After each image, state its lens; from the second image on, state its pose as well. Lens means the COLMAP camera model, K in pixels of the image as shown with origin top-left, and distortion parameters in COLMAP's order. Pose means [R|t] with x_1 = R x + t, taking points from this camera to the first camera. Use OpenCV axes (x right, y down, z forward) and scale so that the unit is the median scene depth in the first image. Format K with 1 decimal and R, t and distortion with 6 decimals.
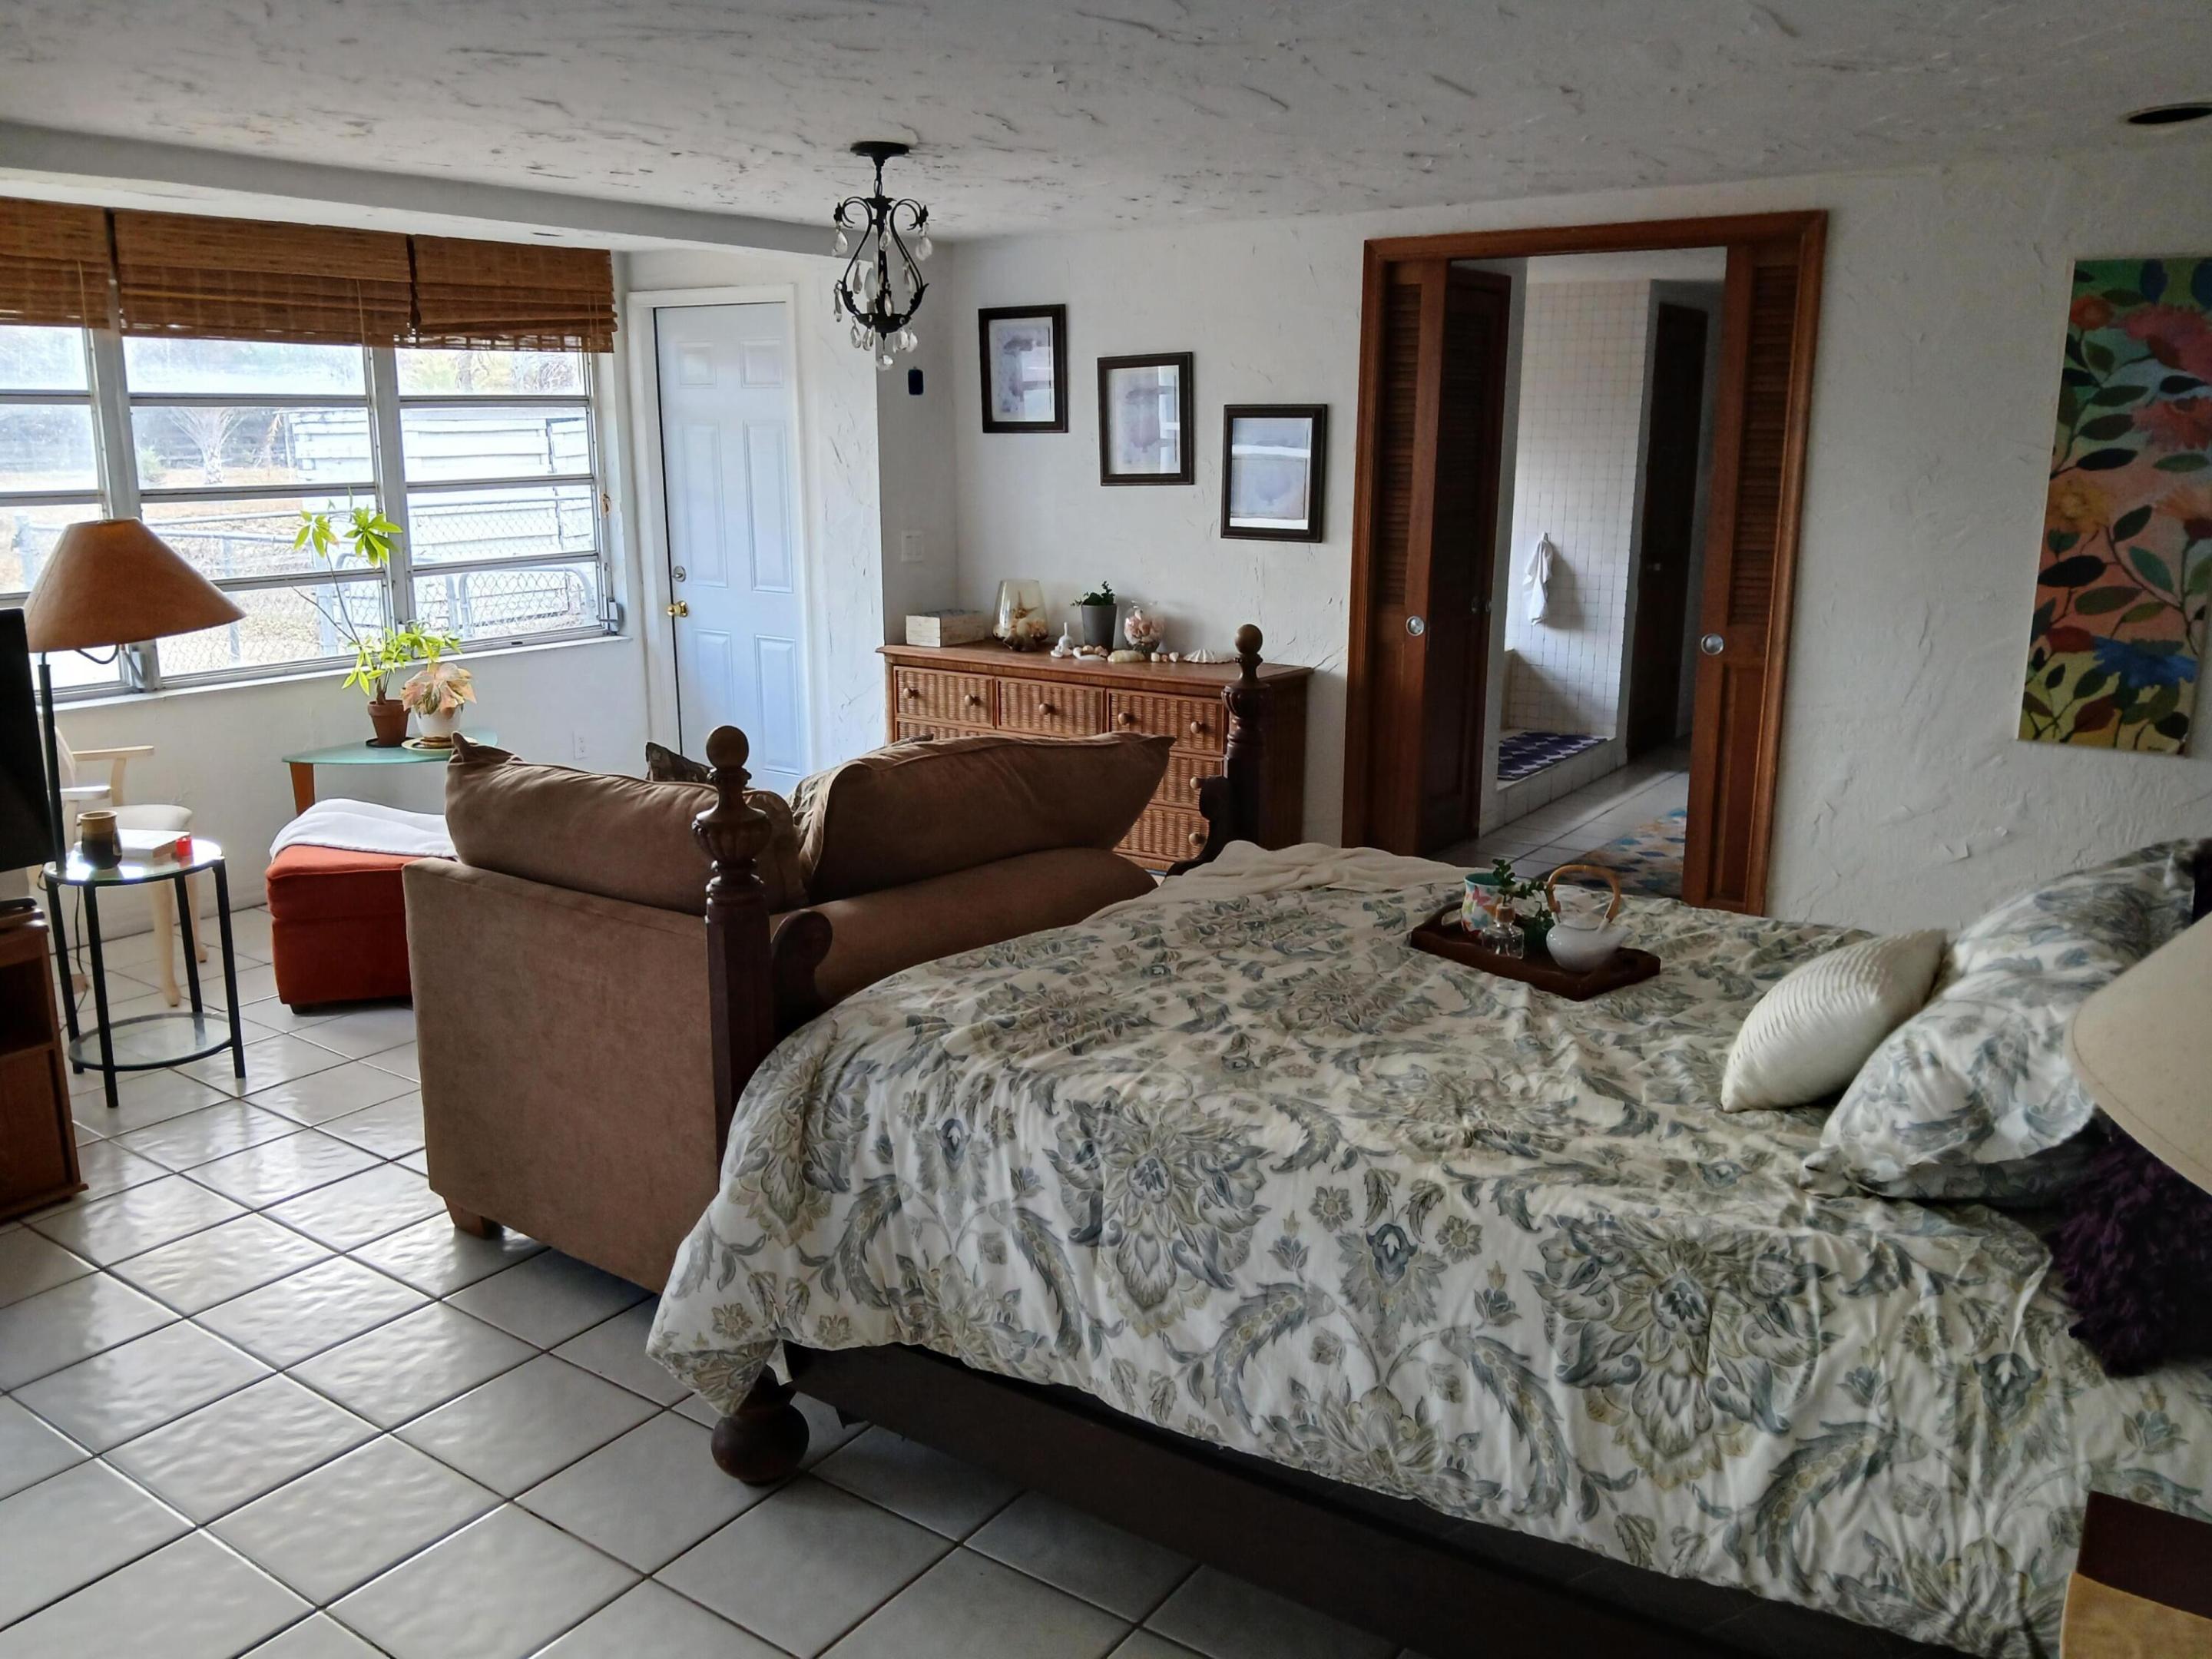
lens RADIAL K [[1739.8, 0, 1068.5], [0, 1739.8, 825.0], [0, 0, 1]] dist [0.001589, -0.002926]
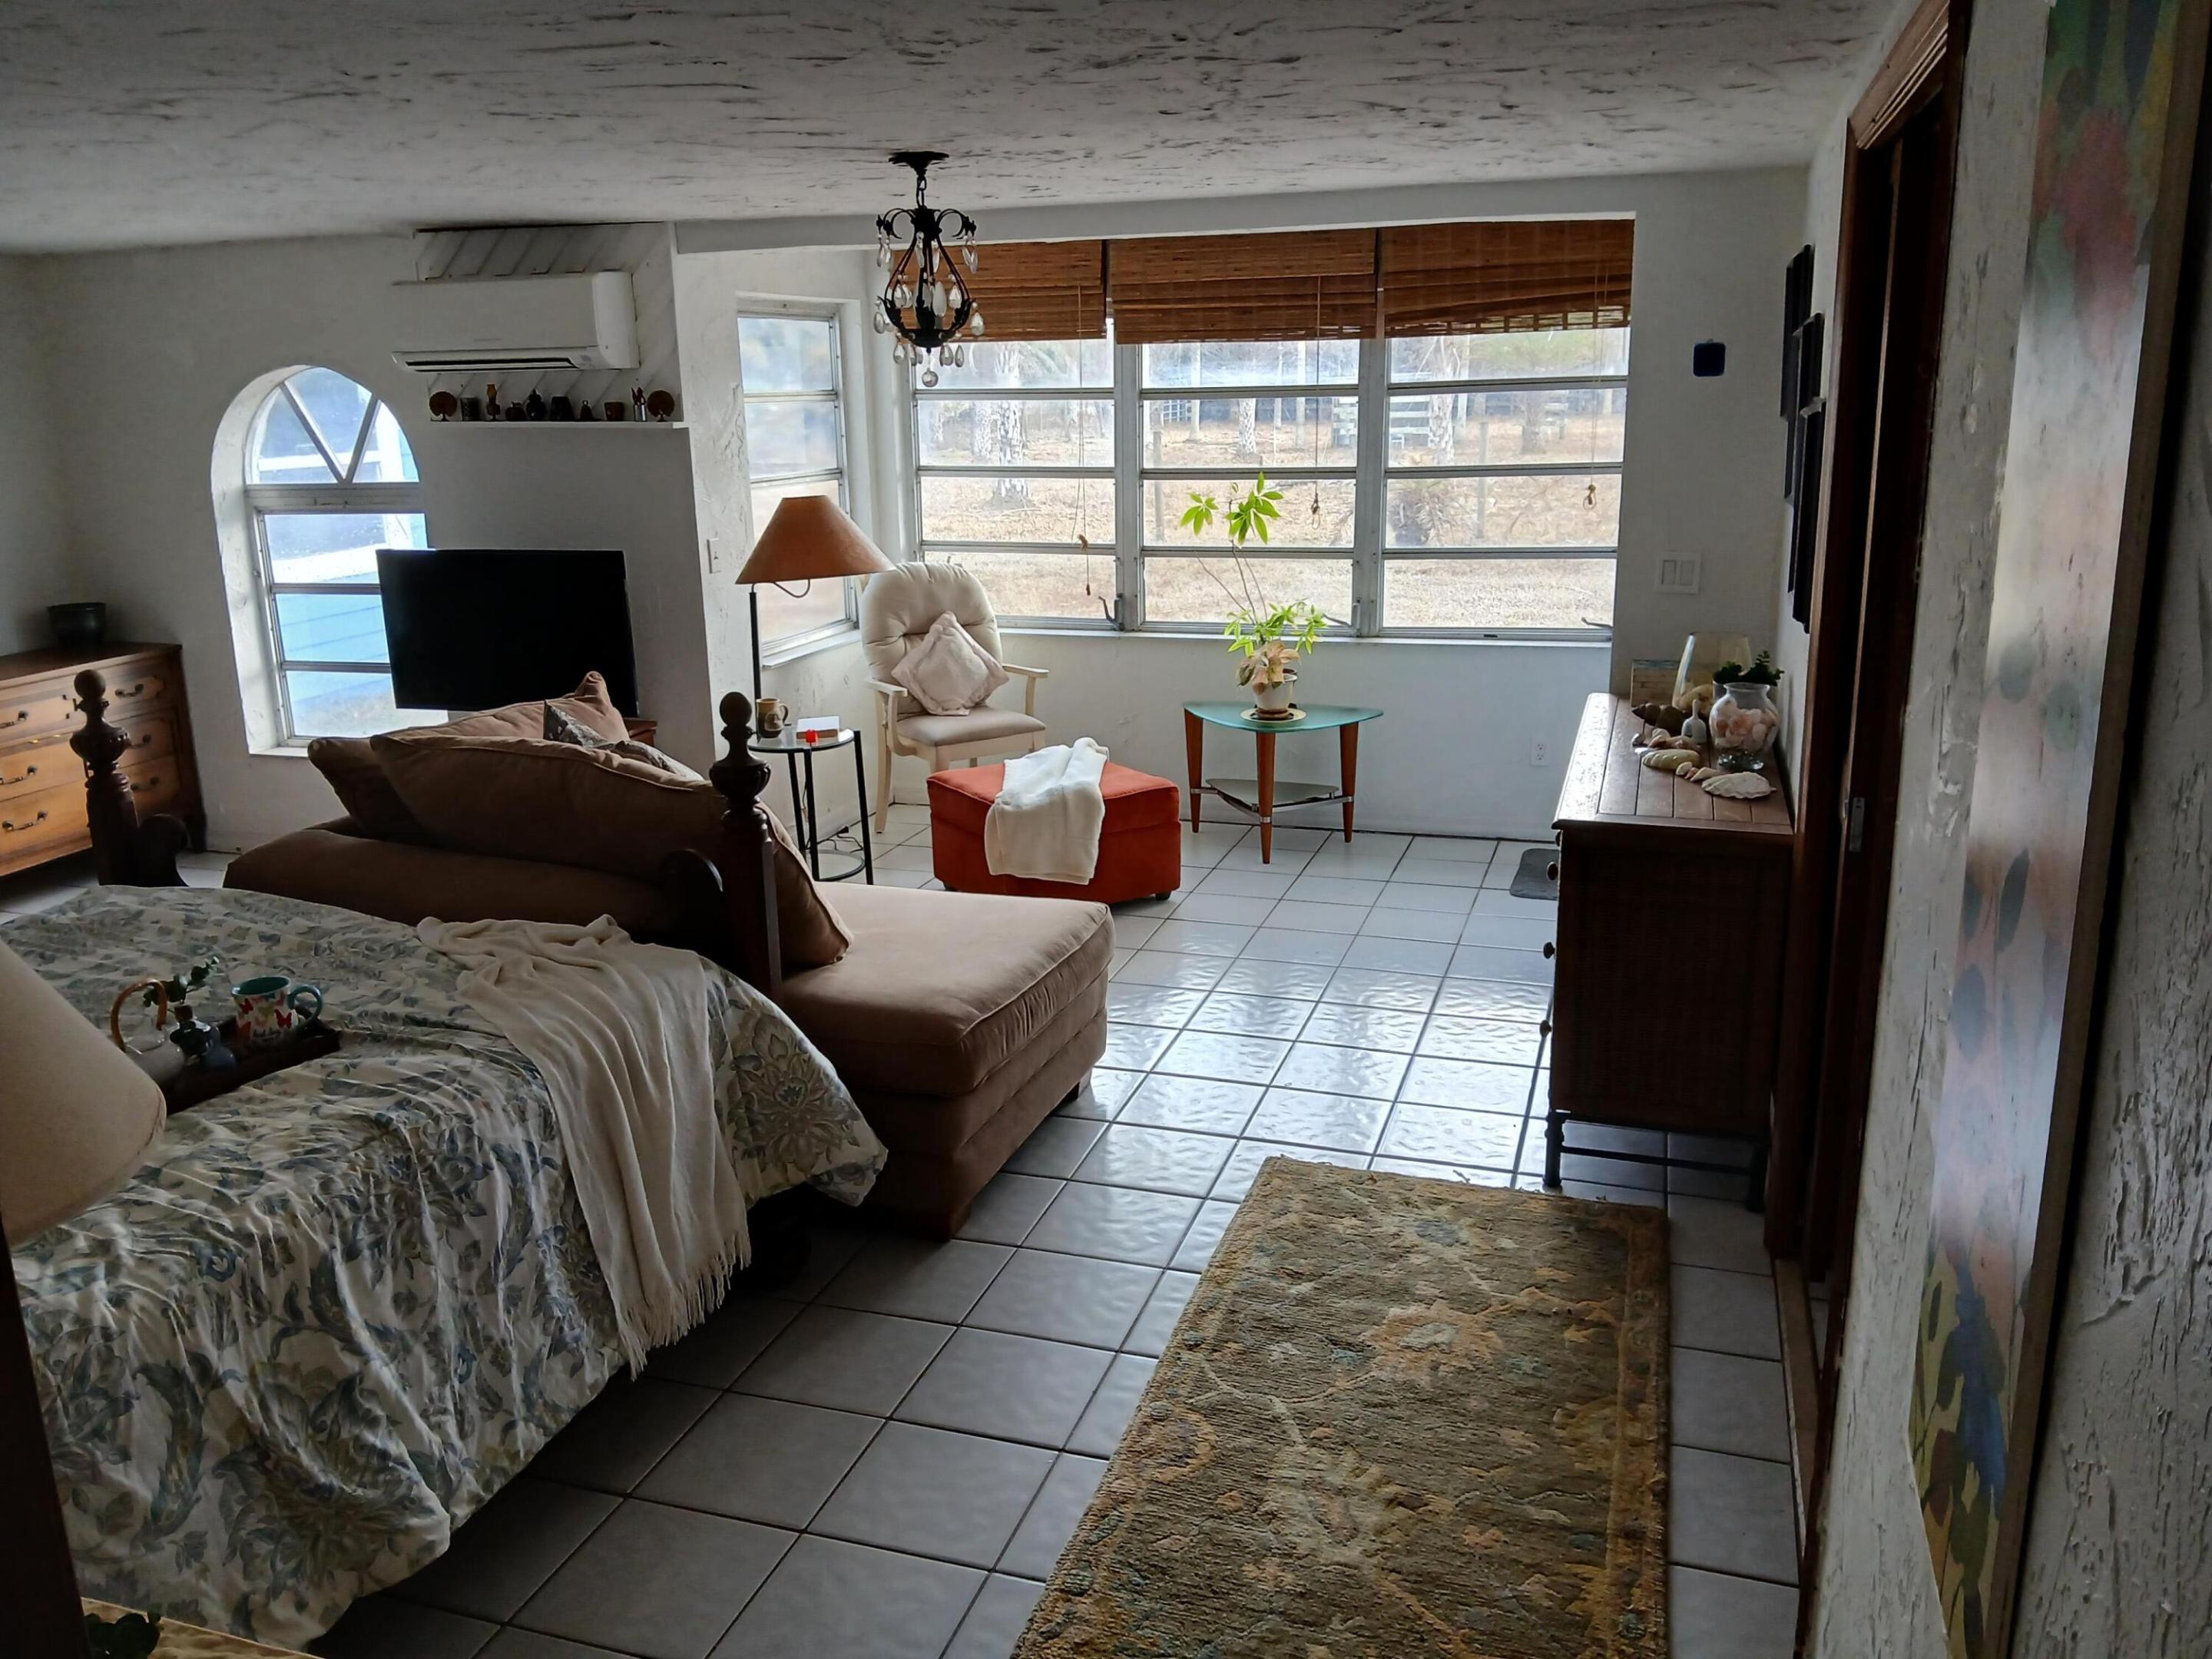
lens RADIAL K [[1739.8, 0, 1068.5], [0, 1739.8, 825.0], [0, 0, 1]] dist [0.001589, -0.002926]
pose [[0.287492, 0.232524, -0.929129, 0.640243], [-0.195949, 0.963844, 0.180581, -0.160011], [0.937525, 0.130147, 0.322660, 0.584094]]
